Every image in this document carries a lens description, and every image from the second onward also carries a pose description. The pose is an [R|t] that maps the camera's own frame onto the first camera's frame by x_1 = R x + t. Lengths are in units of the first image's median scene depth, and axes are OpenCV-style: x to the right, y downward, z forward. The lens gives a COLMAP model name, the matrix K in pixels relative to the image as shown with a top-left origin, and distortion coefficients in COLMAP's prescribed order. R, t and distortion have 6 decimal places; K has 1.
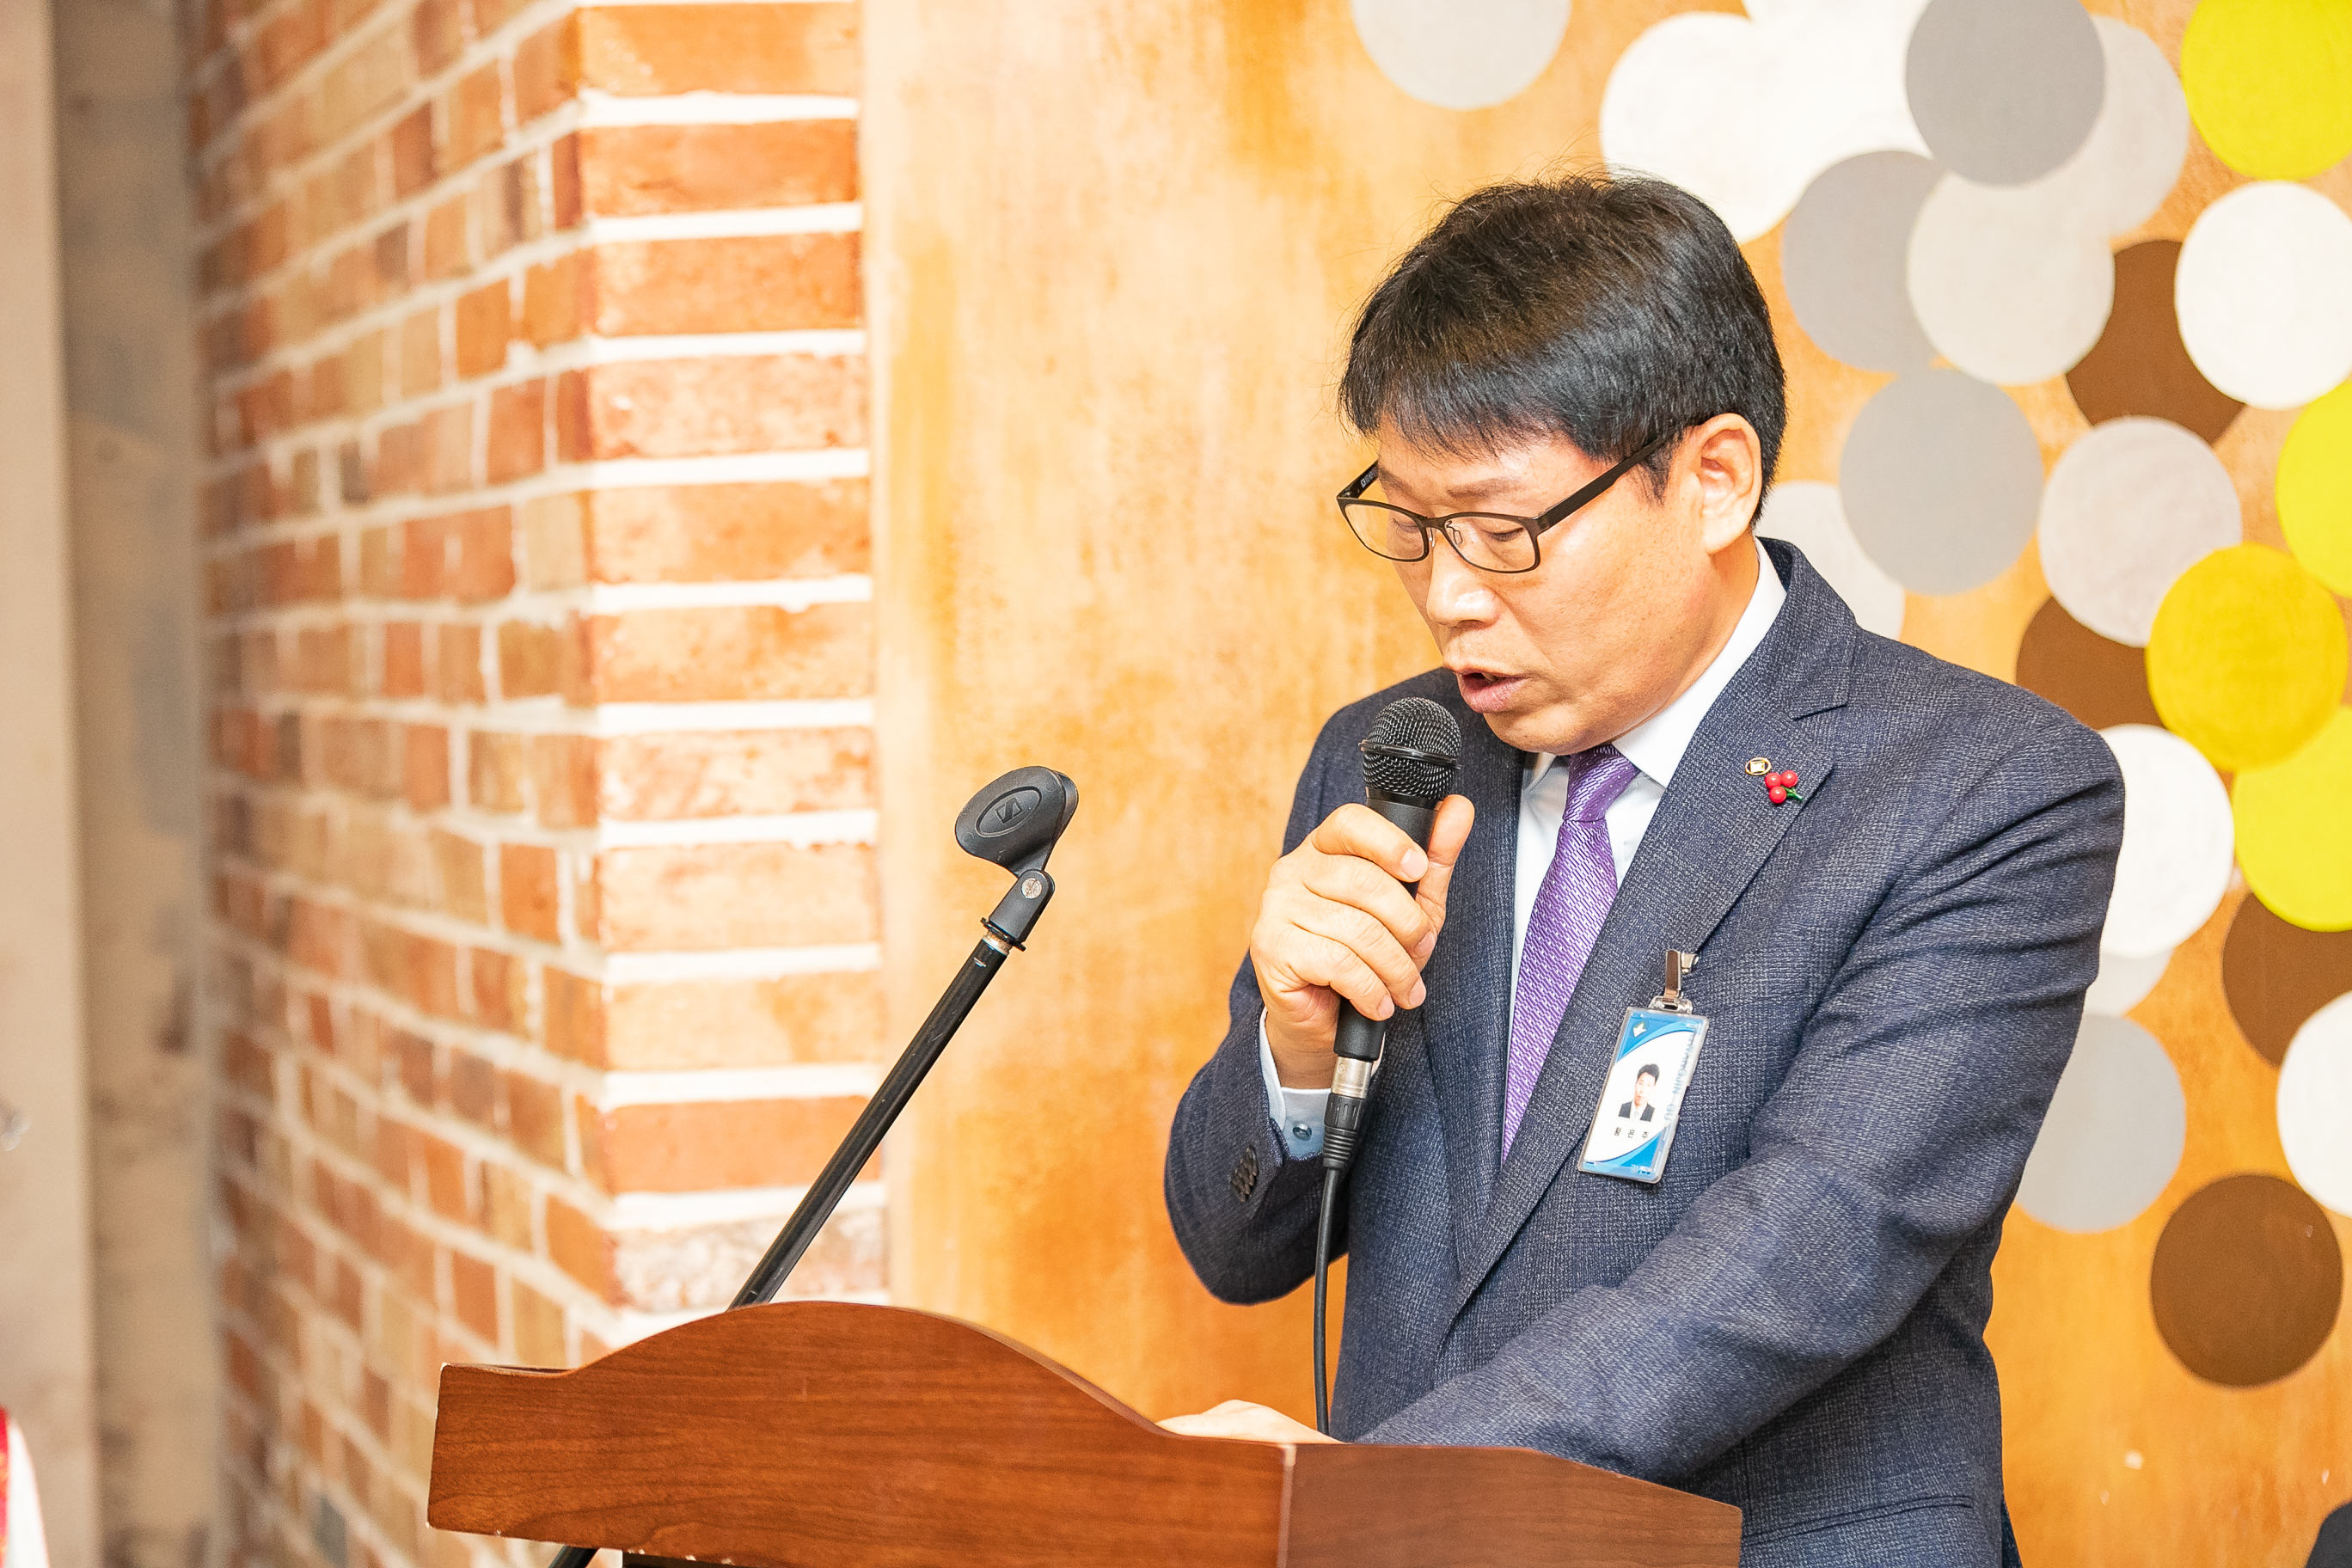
lens RADIAL K [[4691.6, 0, 1173.9], [0, 4691.6, 779.9], [0, 0, 1]] dist [0.040257, 0.000000]
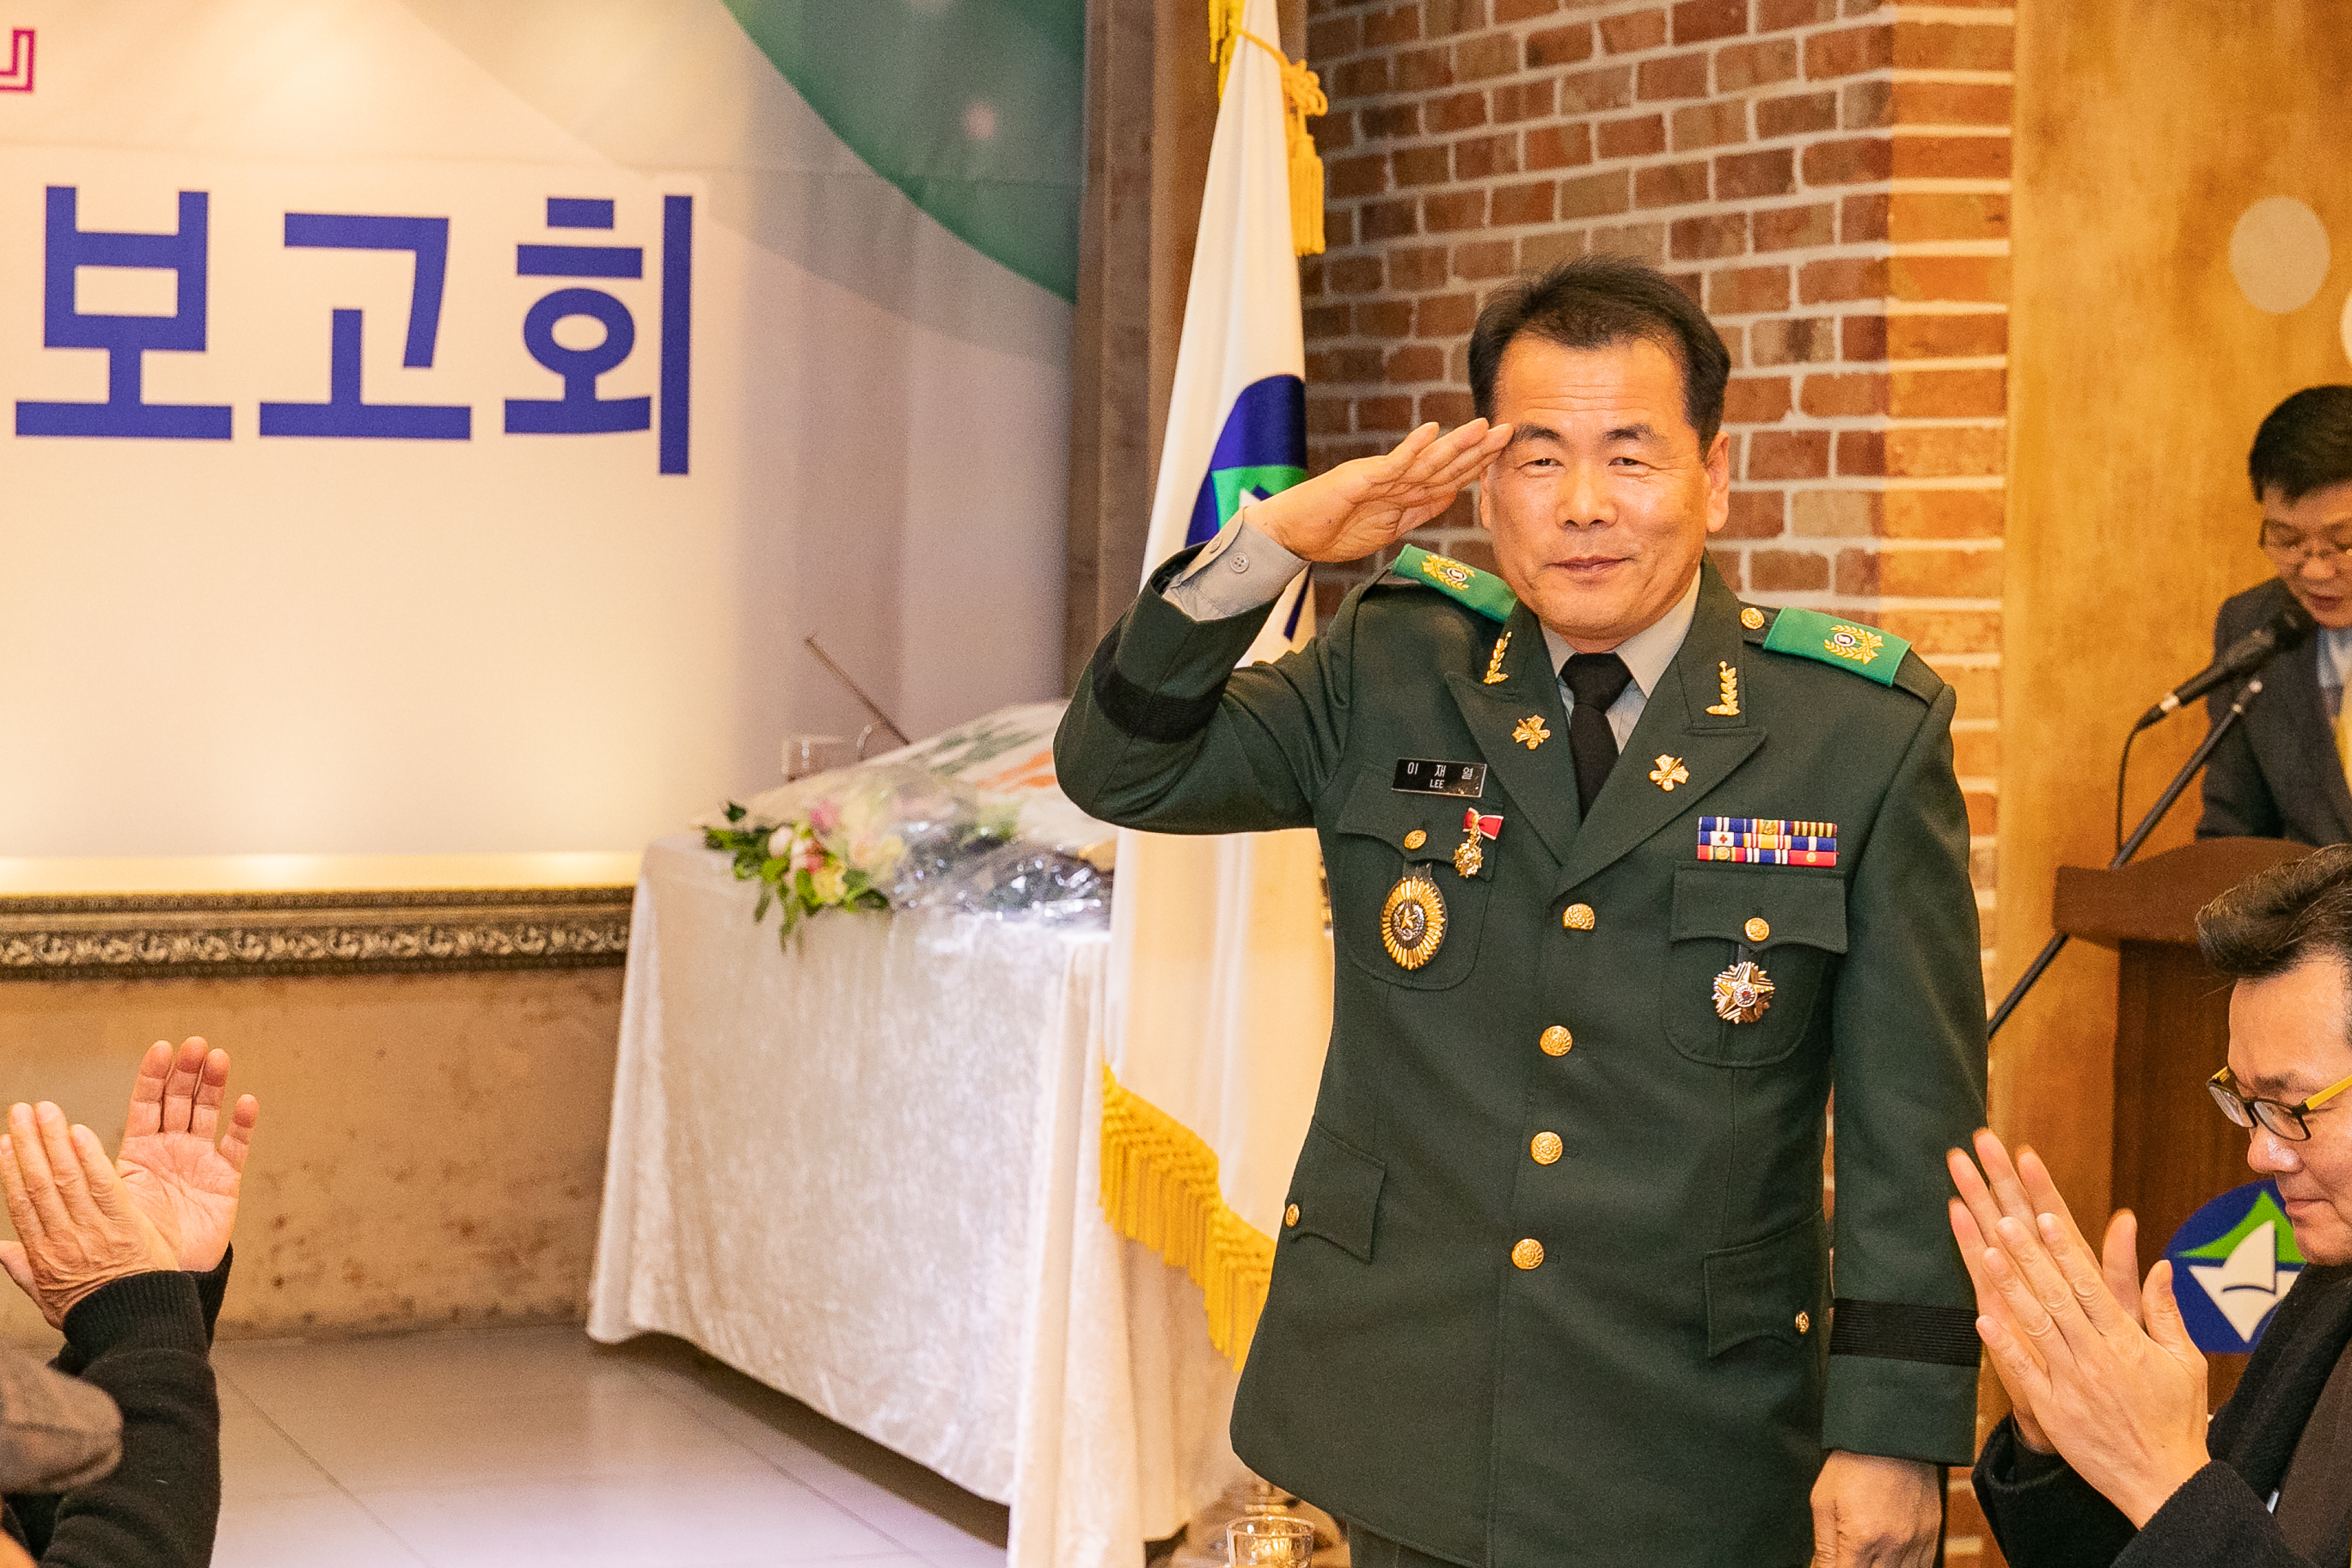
lens RADIAL K [[4977.7, 0, 1111.3], [0, 4977.7, 739.6], [0, 0, 1]] dist [-0.032460, 0.000000]
pose [[0.998443, 0.035942, 0.042665, -0.539477], [-0.036442, 0.999275, 0.011014, 0.034304], [-0.042238, -0.012552, 0.999029, -1.137538]]
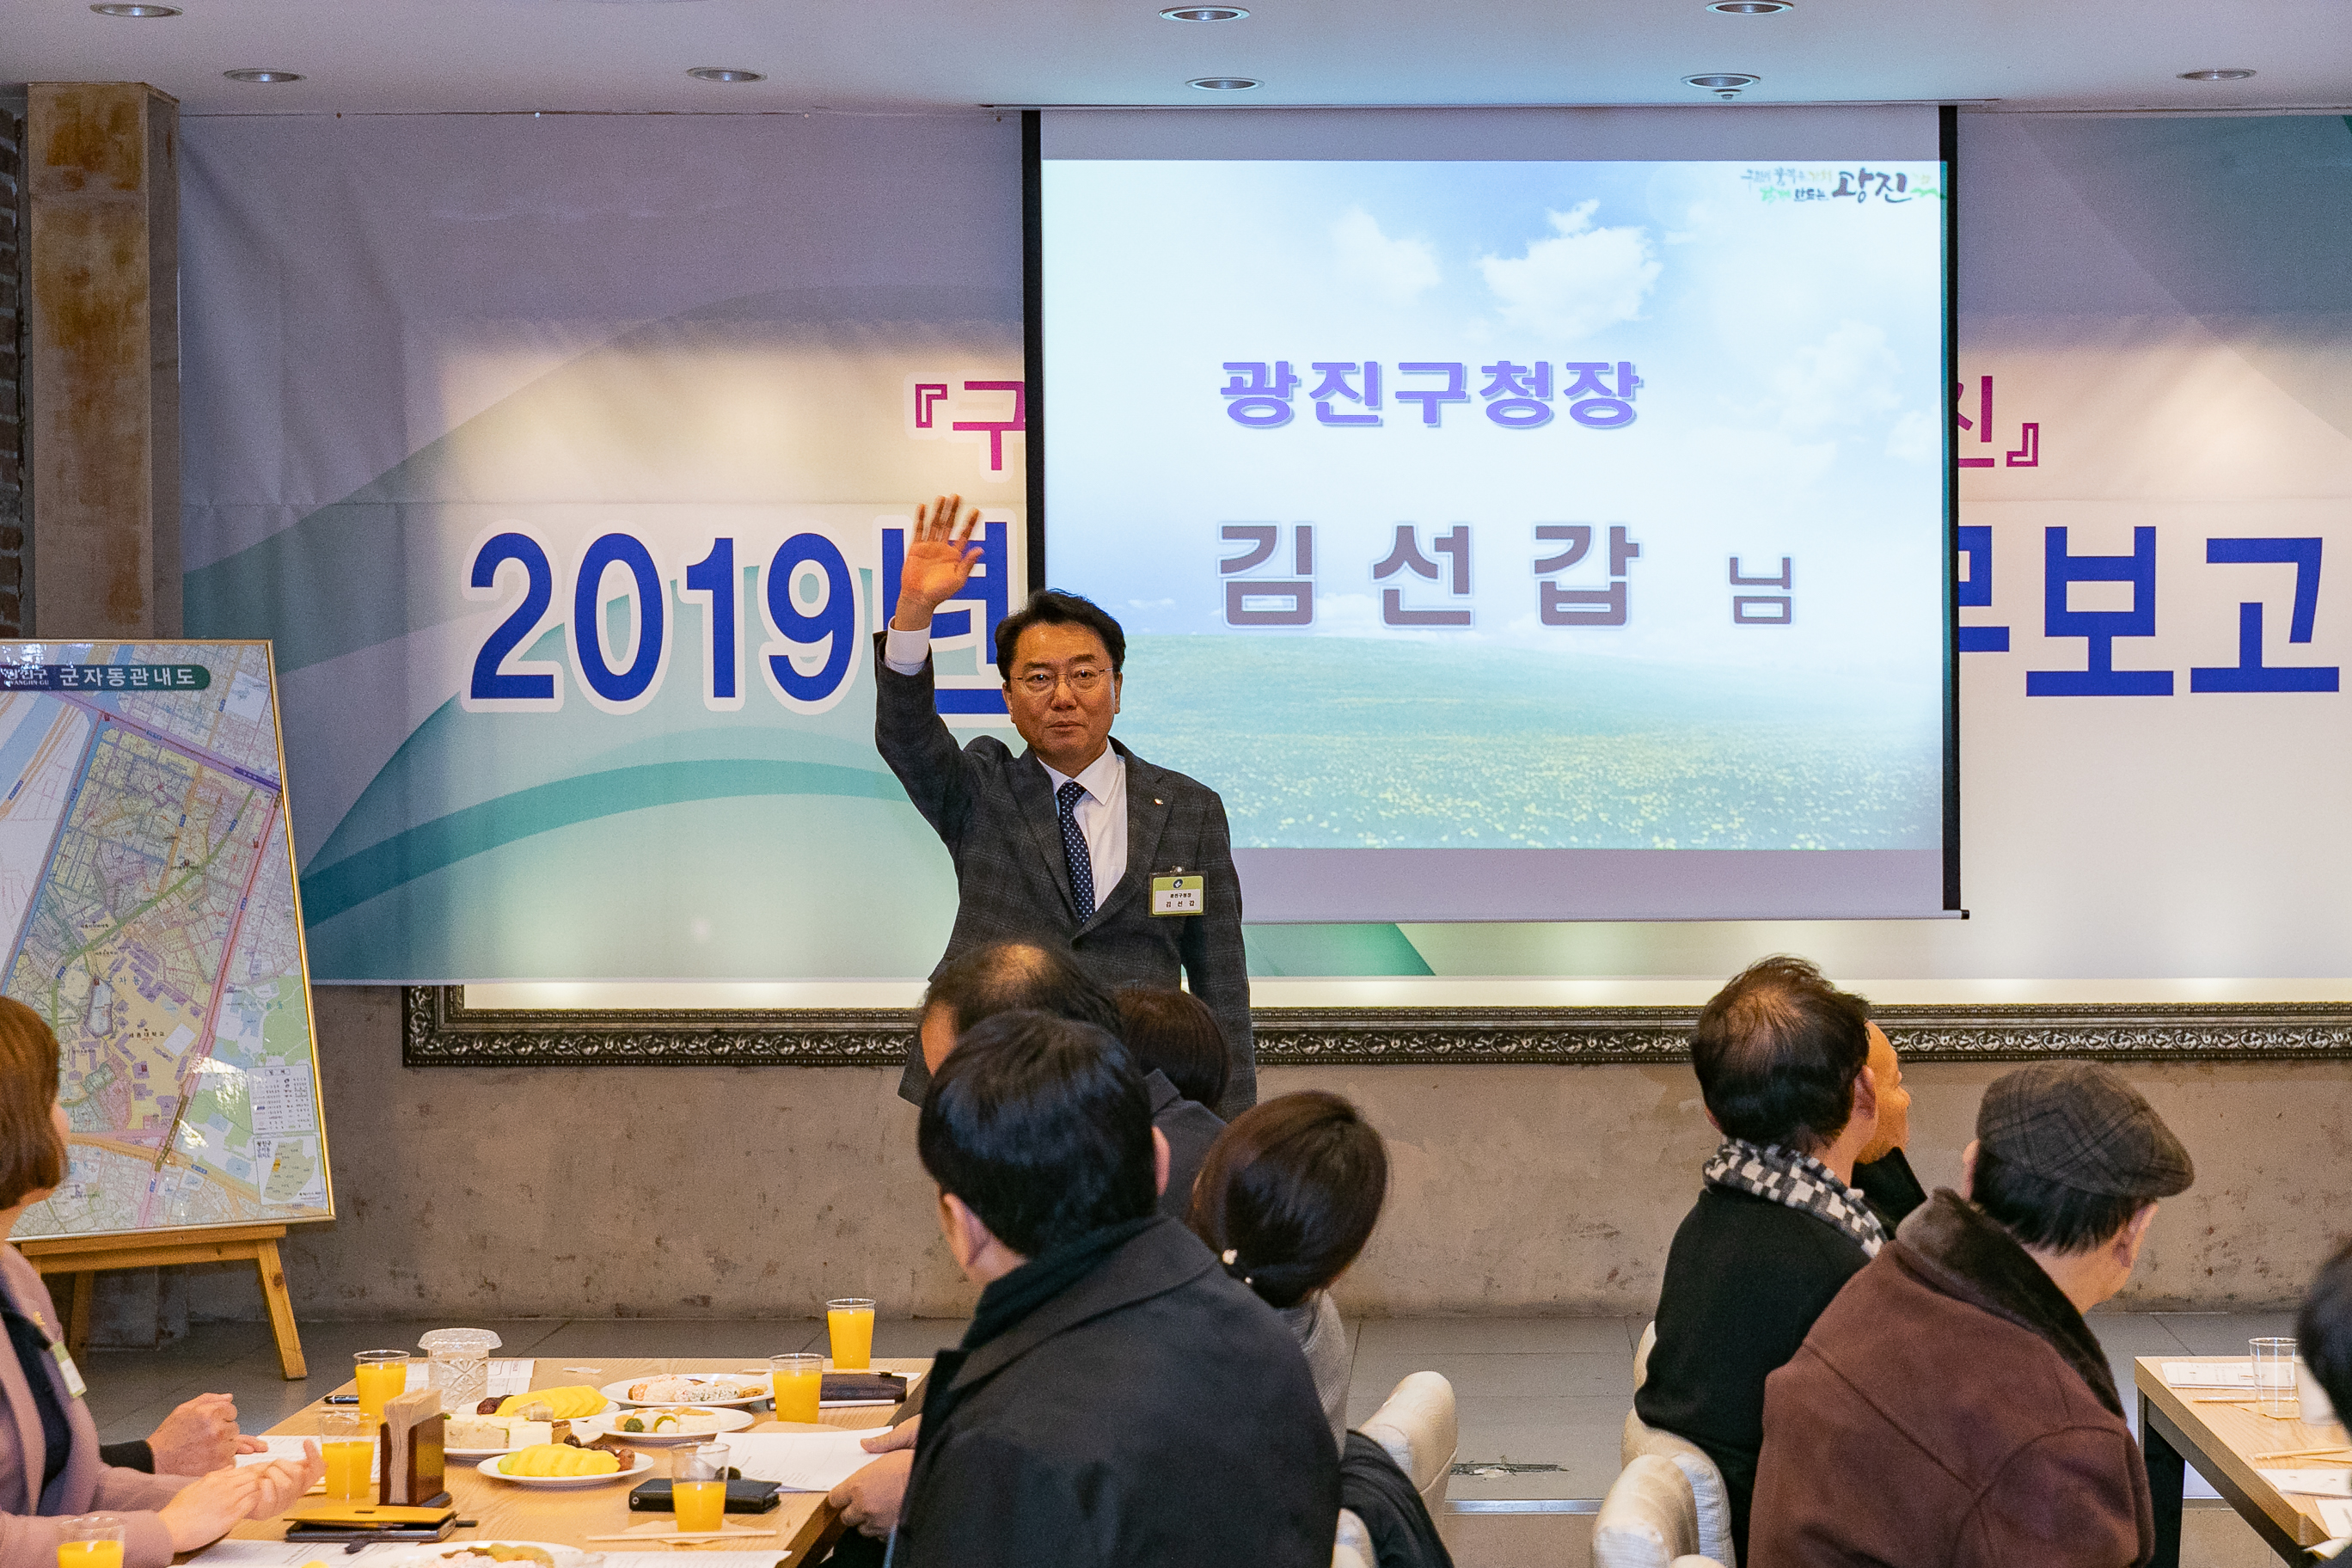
lens RADIAL K [[4300.5, 0, 1445.7], [0, 4300.5, 833.3], [0, 0, 1]] dist [-0.009462, 0.000000]
pose [[0.949453, 0.025666, -0.312858, -0.391375], [-0.027248, 0.999628, -0.000683, 0.046632], [0.312725, 0.009174, 0.949800, -1.812344]]
